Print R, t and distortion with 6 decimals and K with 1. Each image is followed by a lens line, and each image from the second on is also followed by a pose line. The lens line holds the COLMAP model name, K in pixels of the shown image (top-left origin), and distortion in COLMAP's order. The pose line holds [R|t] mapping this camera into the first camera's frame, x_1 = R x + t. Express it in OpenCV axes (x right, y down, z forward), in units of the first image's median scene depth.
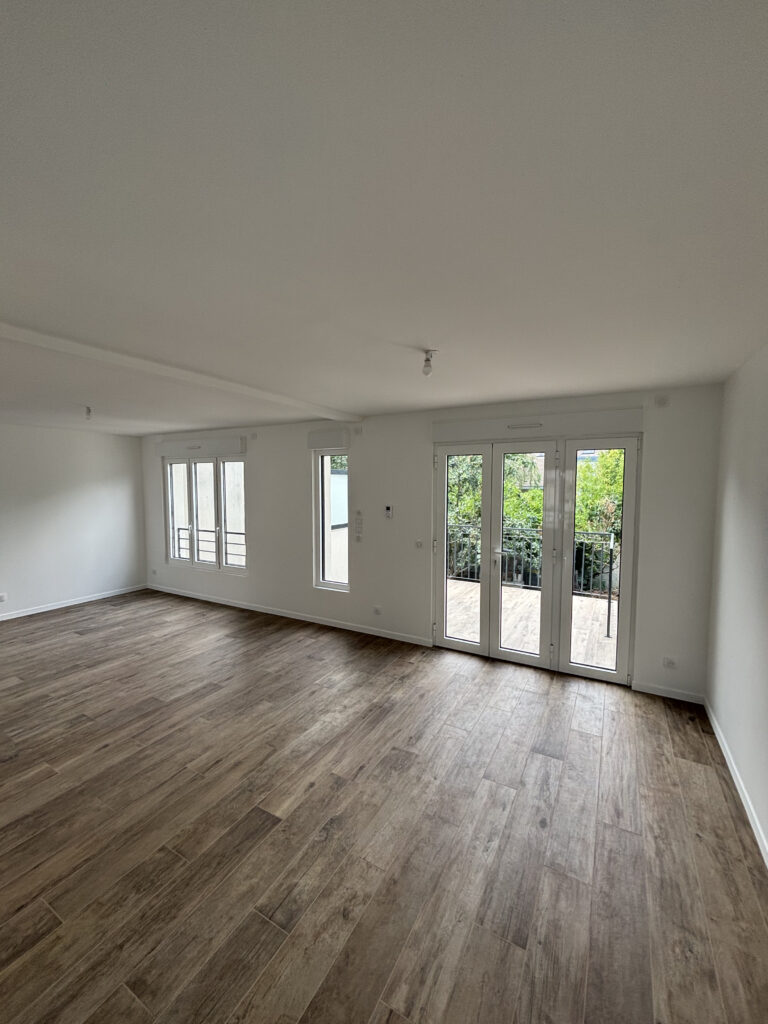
lens RADIAL K [[416.4, 0, 379.2], [0, 416.4, 507.5], [0, 0, 1]] dist [-0.002185, 0.000295]
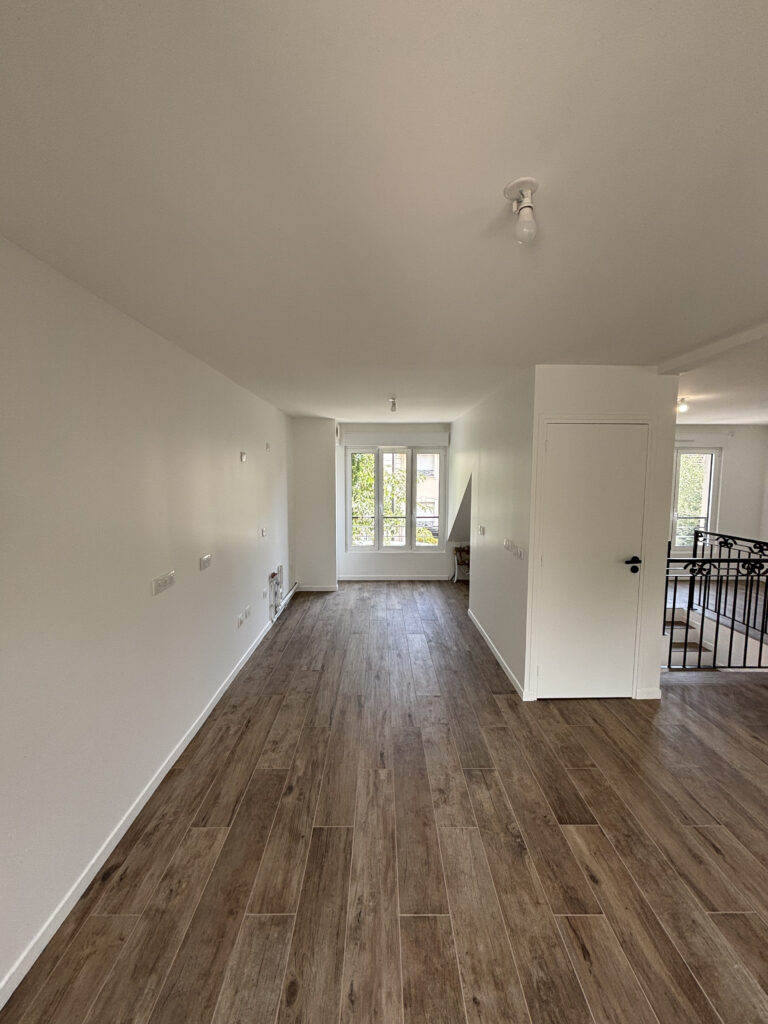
lens RADIAL K [[420.3, 0, 384.0], [0, 420.3, 512.0], [0, 0, 1]] dist [0.001510, 0.000542]
pose [[-0.863696, 0.043996, -0.502090, 0.421365], [-0.032910, 0.989134, 0.143285, -0.058369], [0.502938, 0.140278, -0.852863, 1.134230]]
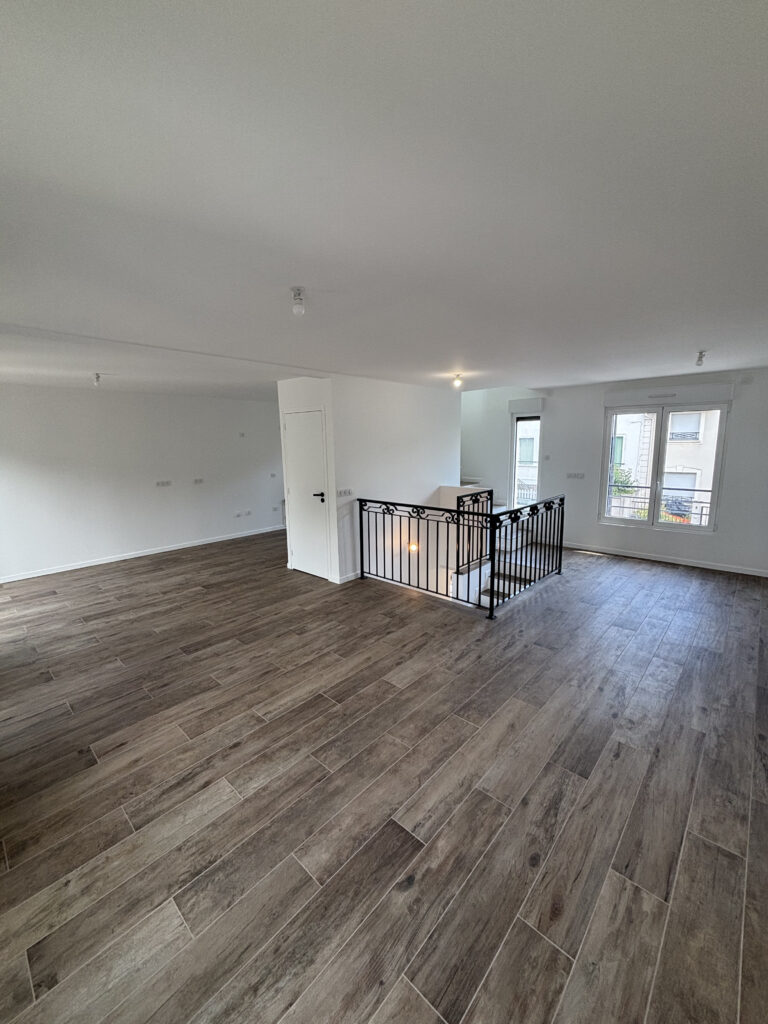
lens RADIAL K [[416.4, 0, 379.2], [0, 416.4, 507.5], [0, 0, 1]] dist [-0.002185, 0.000295]
pose [[-0.973592, -0.022102, 0.227224, -1.303349], [0.028526, 0.975725, 0.217134, -0.122546], [-0.226507, 0.217882, -0.949327, 2.174355]]
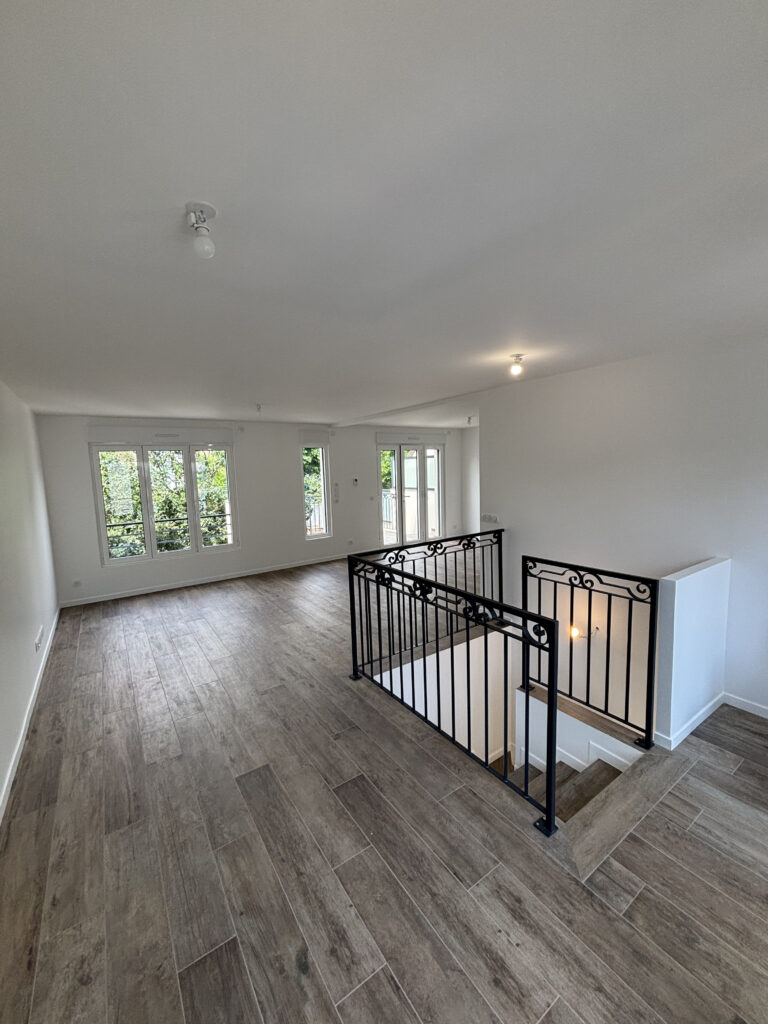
lens RADIAL K [[410.7, 0, 384.0], [0, 410.7, 512.0], [0, 0, 1]] dist [-0.000790, 0.000166]
pose [[0.434076, -0.115211, 0.893479, -2.314527], [0.086247, 0.992548, 0.086084, -0.004629], [-0.896738, 0.039693, 0.440777, 0.232395]]
